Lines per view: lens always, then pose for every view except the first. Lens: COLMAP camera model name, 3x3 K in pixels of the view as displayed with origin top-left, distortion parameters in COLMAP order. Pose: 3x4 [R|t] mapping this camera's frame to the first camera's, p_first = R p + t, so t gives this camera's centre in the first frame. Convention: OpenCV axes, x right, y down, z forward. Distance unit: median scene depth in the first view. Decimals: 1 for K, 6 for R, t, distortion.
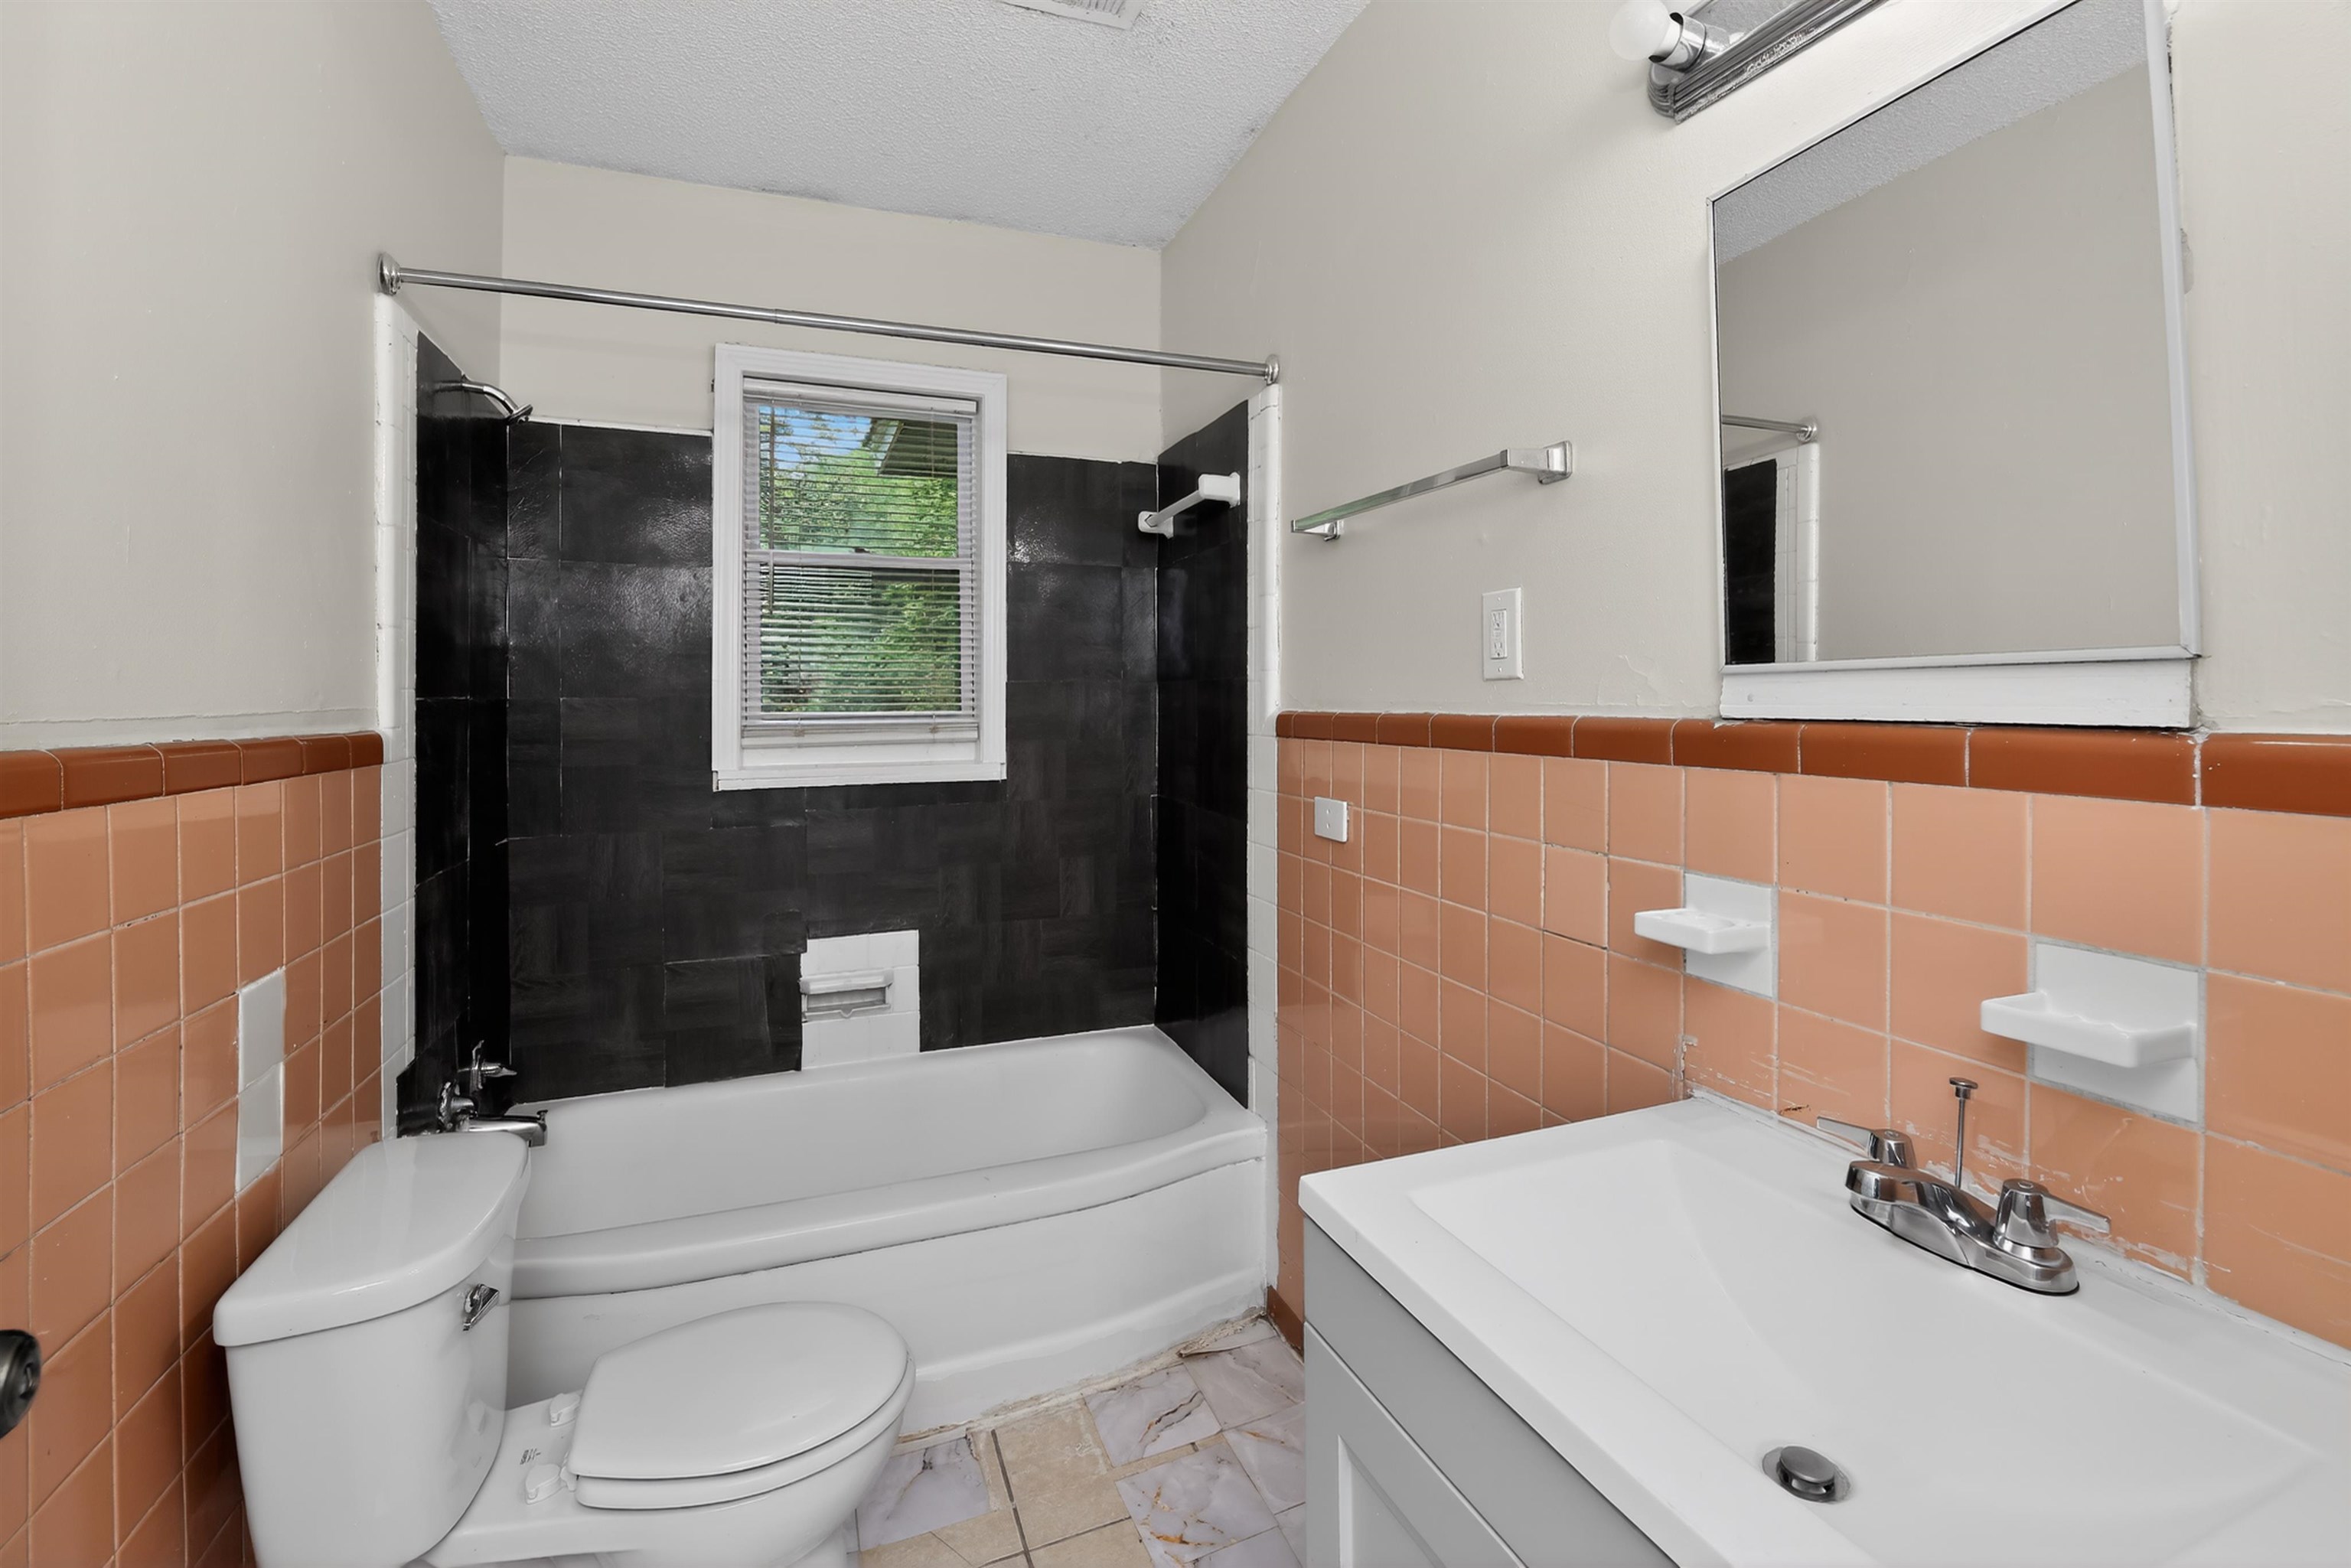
lens RADIAL K [[1087.0, 0, 1152.3], [0, 1087.0, 684.2], [0, 0, 1]] dist [0.002193, -0.000313]
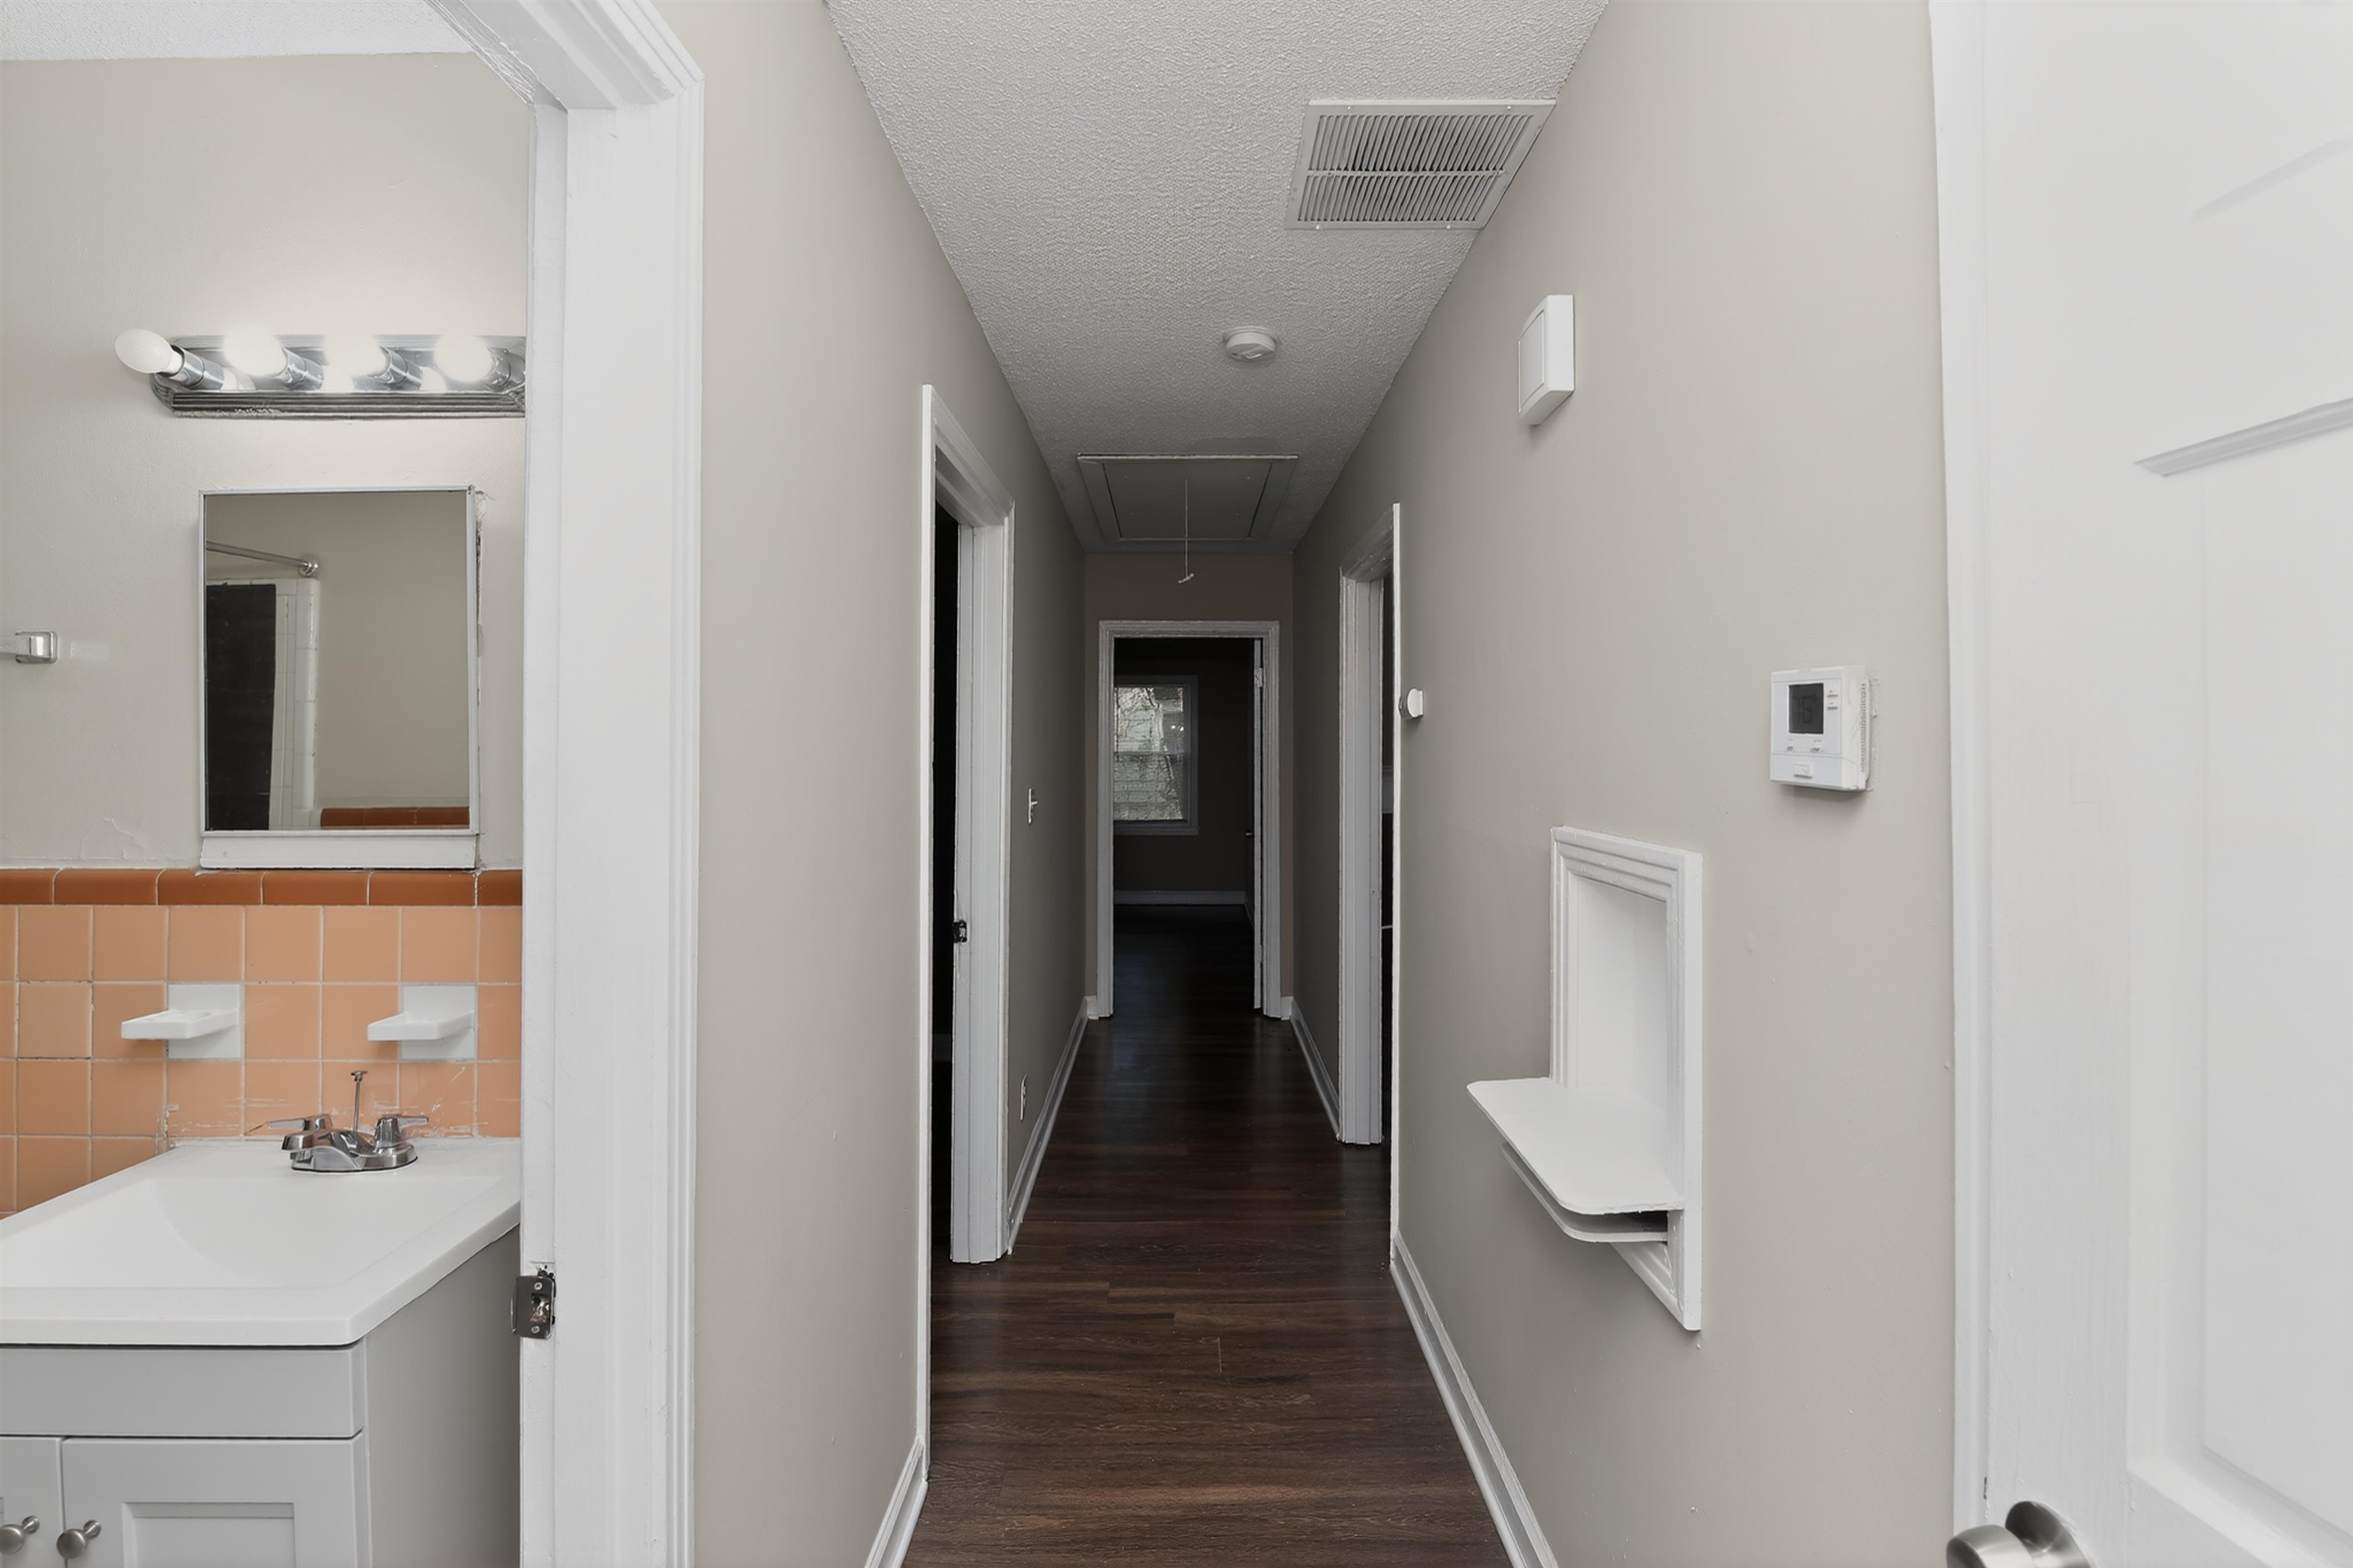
lens RADIAL K [[1013.9, 0, 1186.7], [0, 1013.9, 759.8], [0, 0, 1]] dist [-0.001386, -0.007616]
pose [[0.318839, 0.006142, 0.947789, -0.324814], [-0.010749, 0.999938, -0.002863, -0.129982], [-0.947748, -0.009275, 0.318886, -0.666160]]
